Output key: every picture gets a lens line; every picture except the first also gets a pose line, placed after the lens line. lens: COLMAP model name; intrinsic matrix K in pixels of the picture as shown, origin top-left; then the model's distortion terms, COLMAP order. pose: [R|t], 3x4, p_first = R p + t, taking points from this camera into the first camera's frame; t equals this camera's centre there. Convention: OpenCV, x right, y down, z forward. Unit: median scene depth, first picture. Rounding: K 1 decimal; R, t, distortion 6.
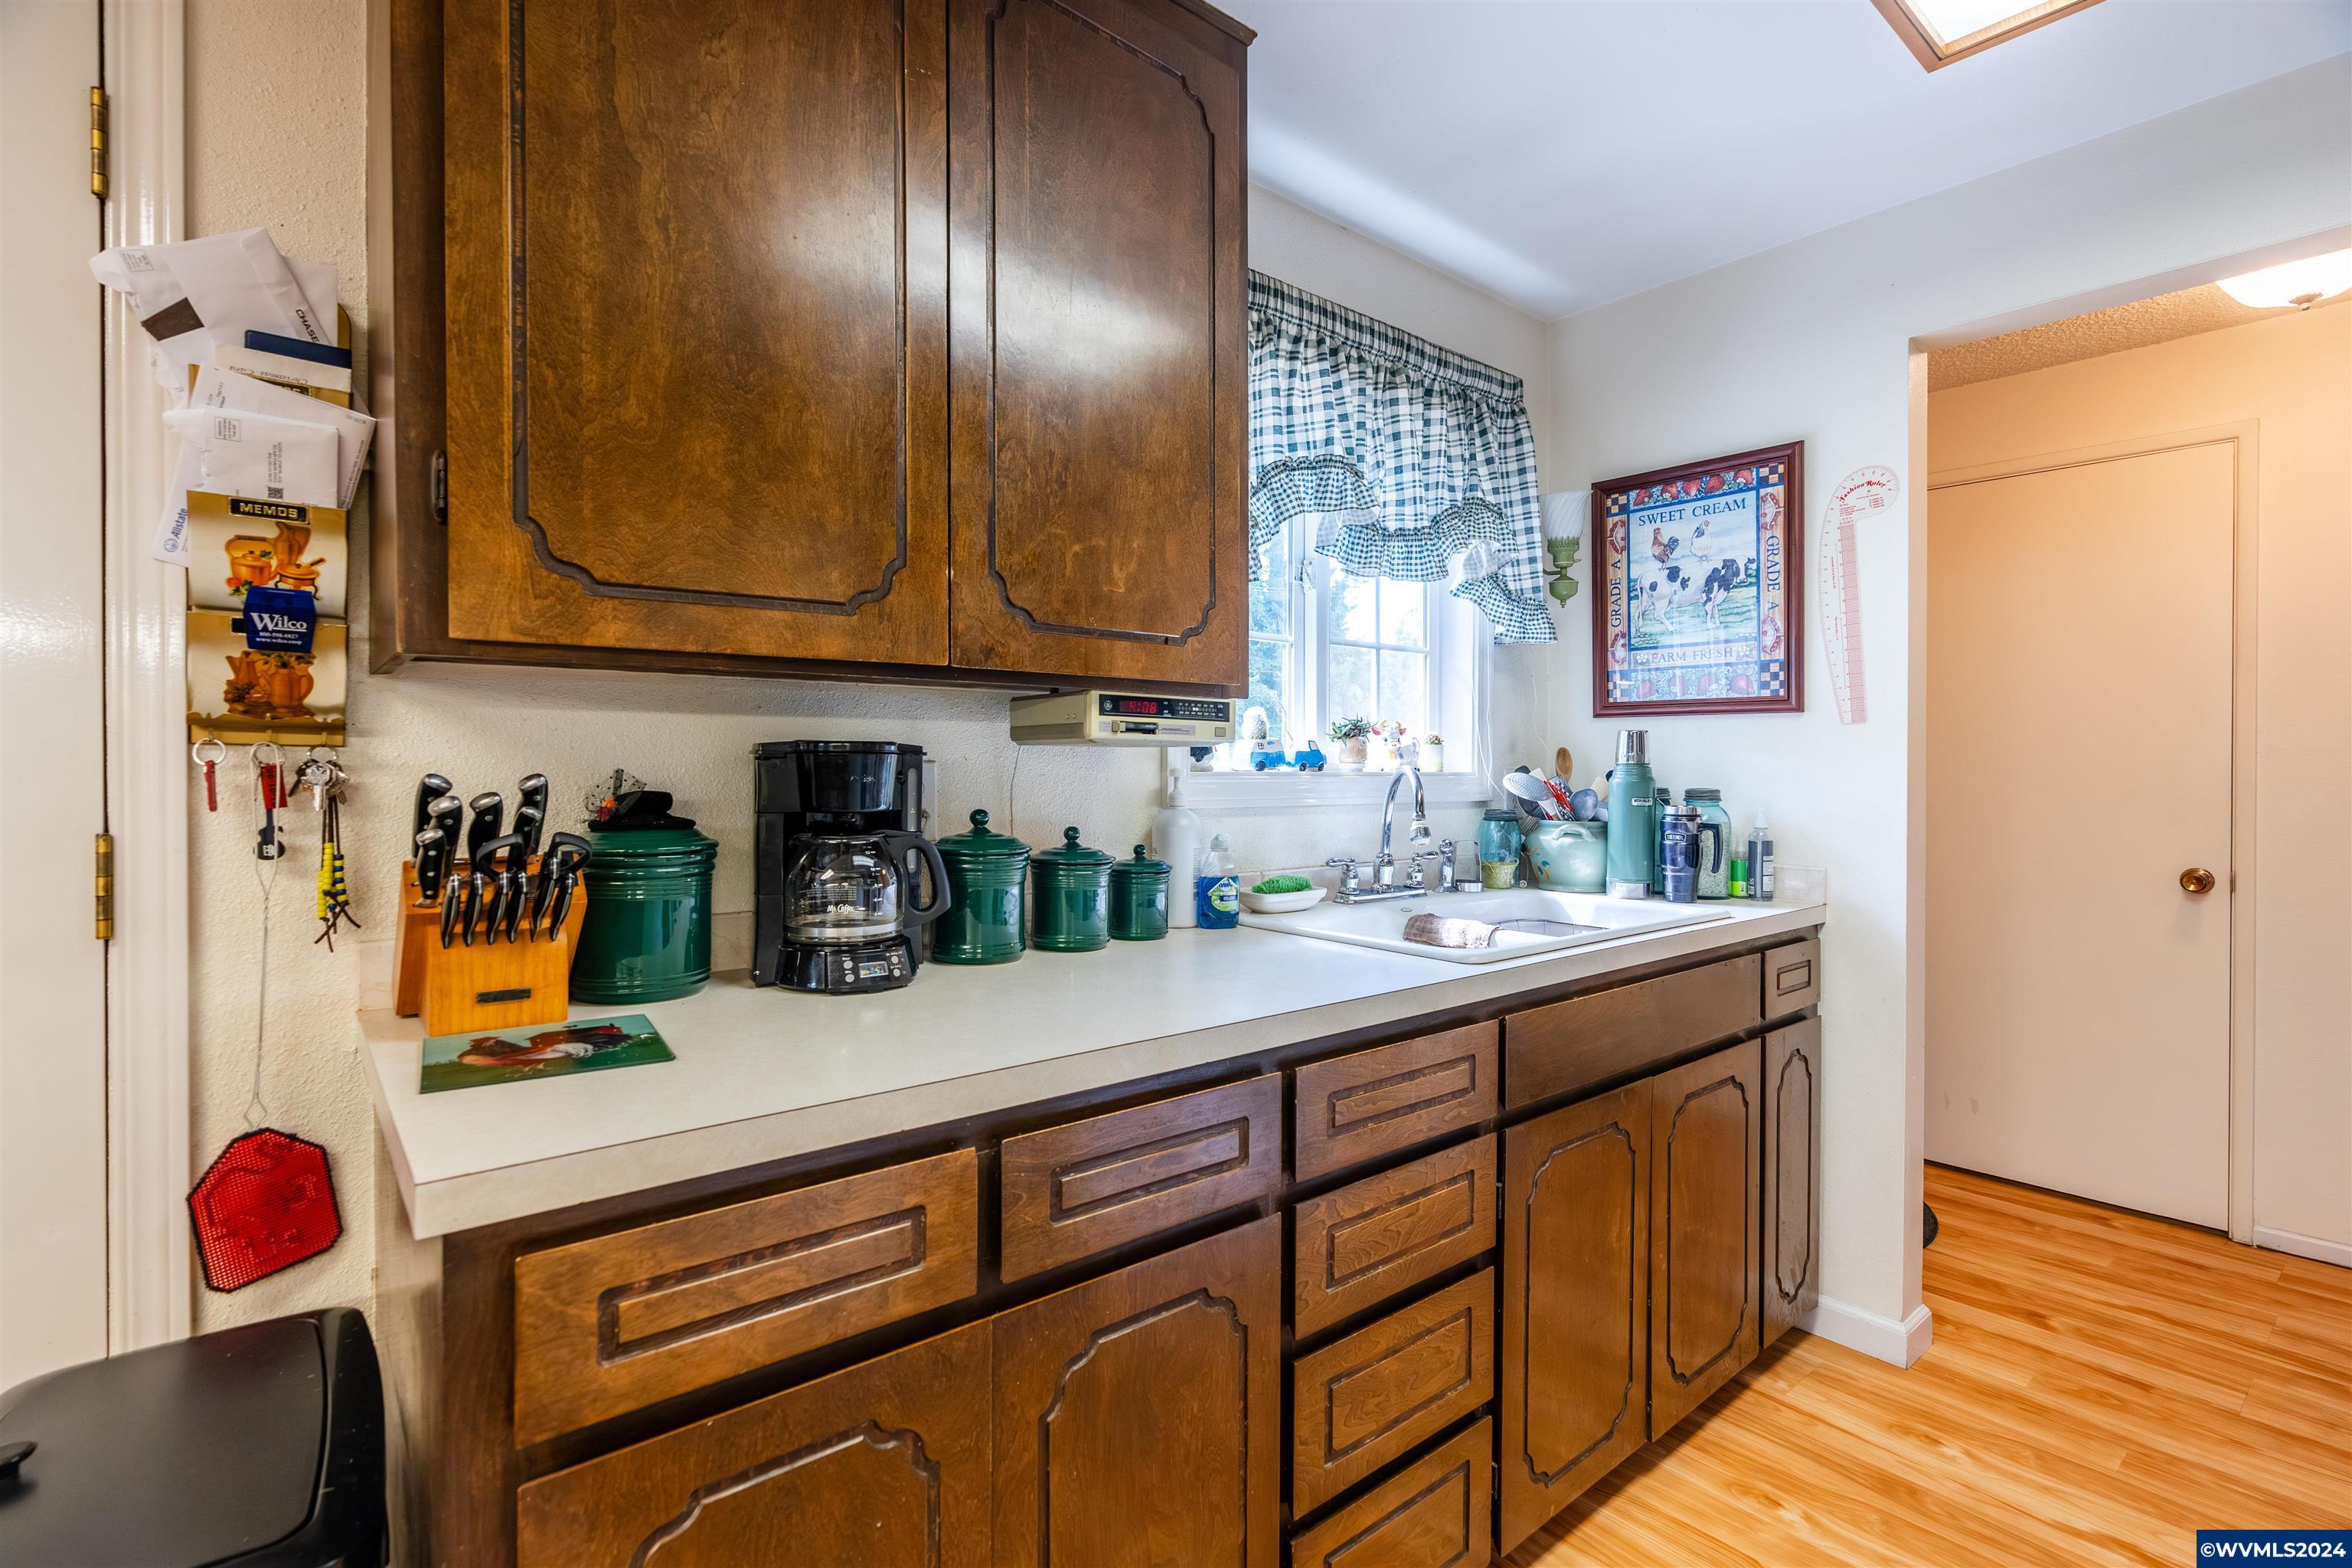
lens RADIAL K [[1093.4, 0, 1172.1], [0, 1093.4, 776.9], [0, 0, 1]] dist [0.012291, -0.000566]
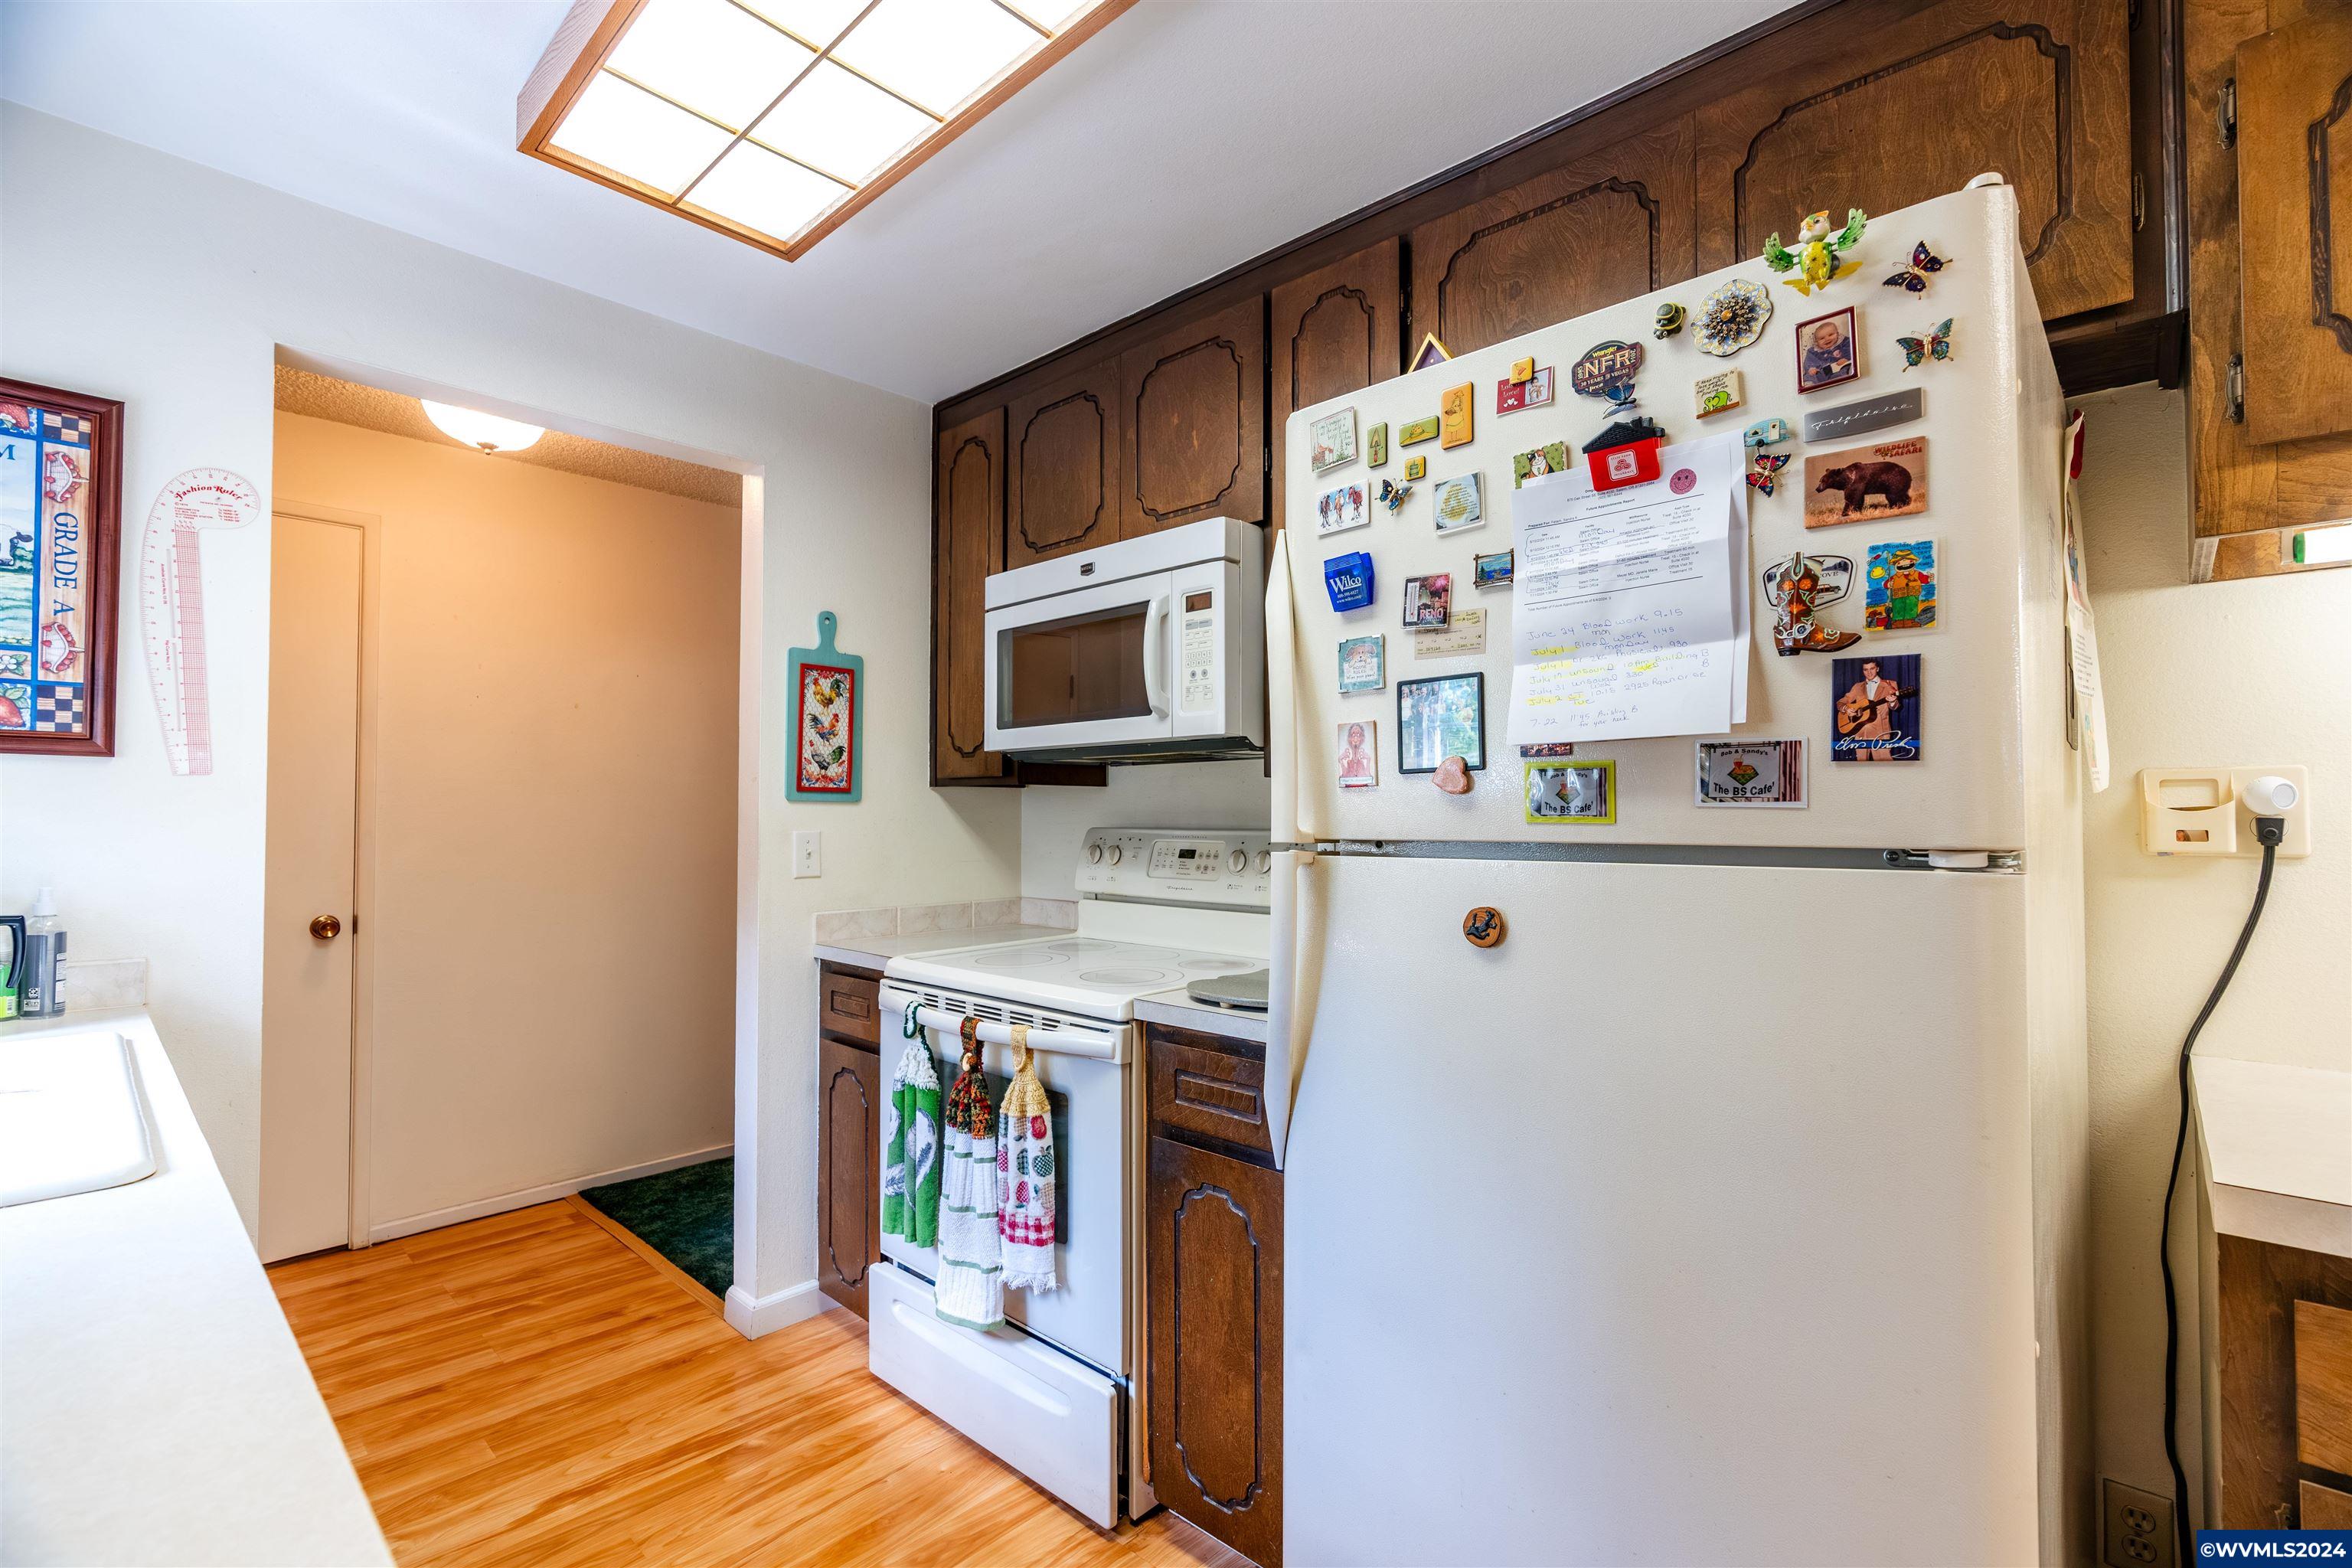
lens RADIAL K [[1093.4, 0, 1169.8], [0, 1093.4, 798.6], [0, 0, 1]] dist [0.012291, -0.000566]
pose [[-0.125927, 0.008840, 0.992000, -0.272361], [0.008754, 0.999931, -0.007800, -0.017868], [-0.992001, 0.007702, -0.125996, 0.369887]]
